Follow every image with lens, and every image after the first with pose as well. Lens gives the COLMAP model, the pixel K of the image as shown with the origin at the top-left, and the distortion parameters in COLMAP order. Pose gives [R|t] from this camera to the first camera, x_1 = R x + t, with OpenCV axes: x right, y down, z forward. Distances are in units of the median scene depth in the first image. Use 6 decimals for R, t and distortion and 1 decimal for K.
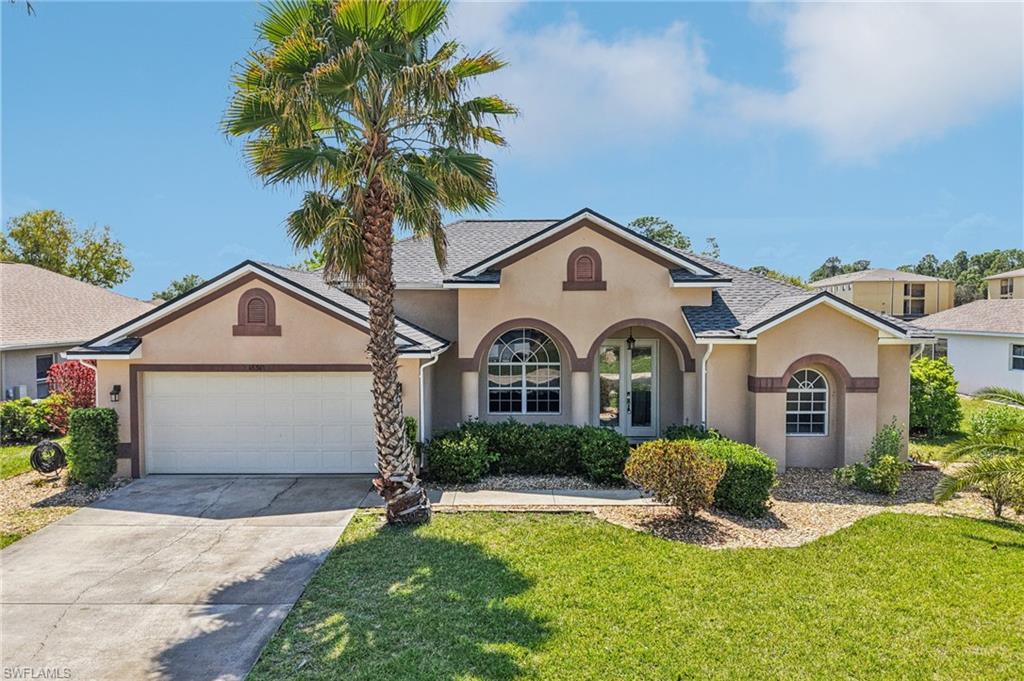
lens RADIAL K [[692.1, 0, 512.6], [0, 692.1, 344.1], [0, 0, 1]] dist [0.032037, -0.035638]
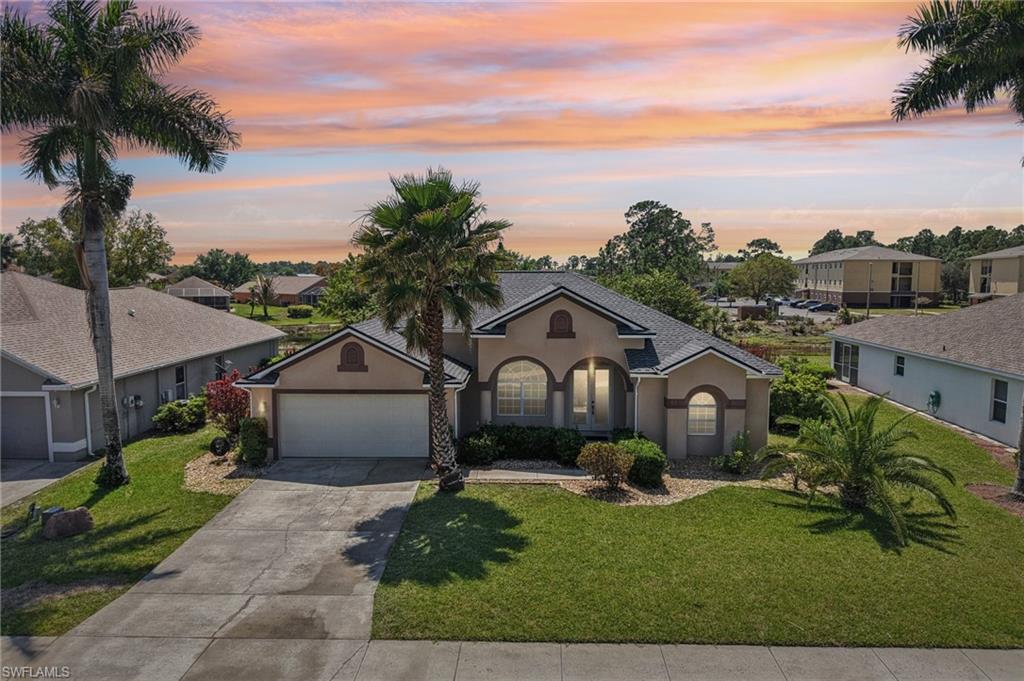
lens RADIAL K [[692.1, 0, 512.2], [0, 692.1, 334.1], [0, 0, 1]] dist [0.032037, -0.035638]
pose [[0.999888, 0.003236, -0.014618, 0.020269], [-0.002658, 0.999219, 0.039435, -0.161550], [0.014734, -0.039391, 0.999115, -0.576672]]
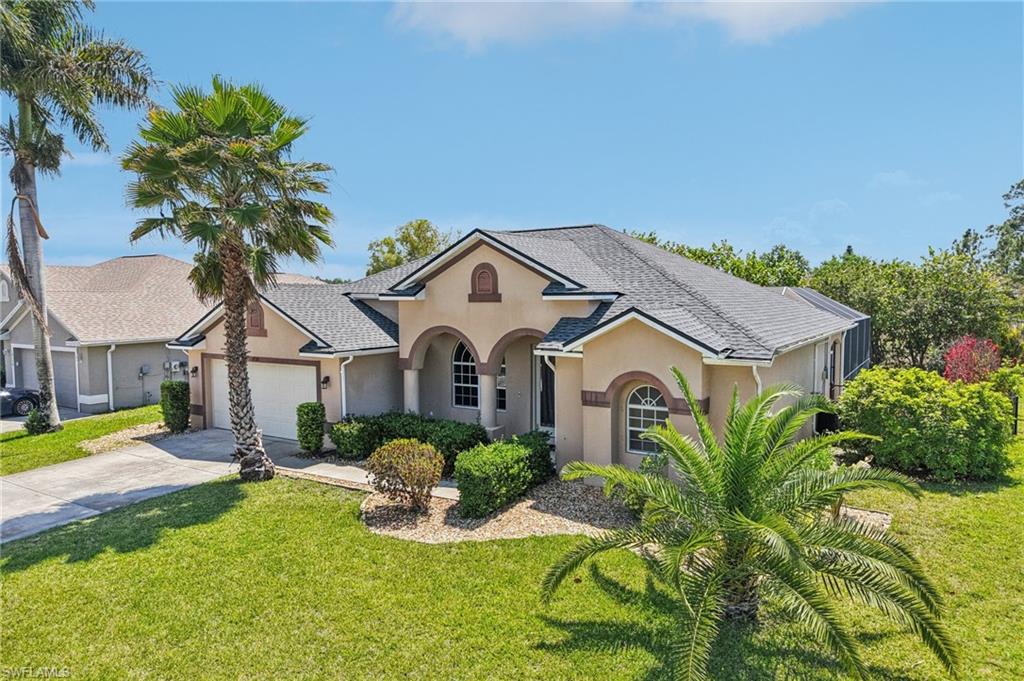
lens RADIAL K [[692.1, 0, 513.2], [0, 692.1, 341.3], [0, 0, 1]] dist [0.032037, -0.035638]
pose [[0.854562, 0.032099, -0.518356, 0.796615], [-0.019401, 0.999365, 0.029901, -0.053590], [0.518987, -0.015496, 0.854642, 0.080126]]
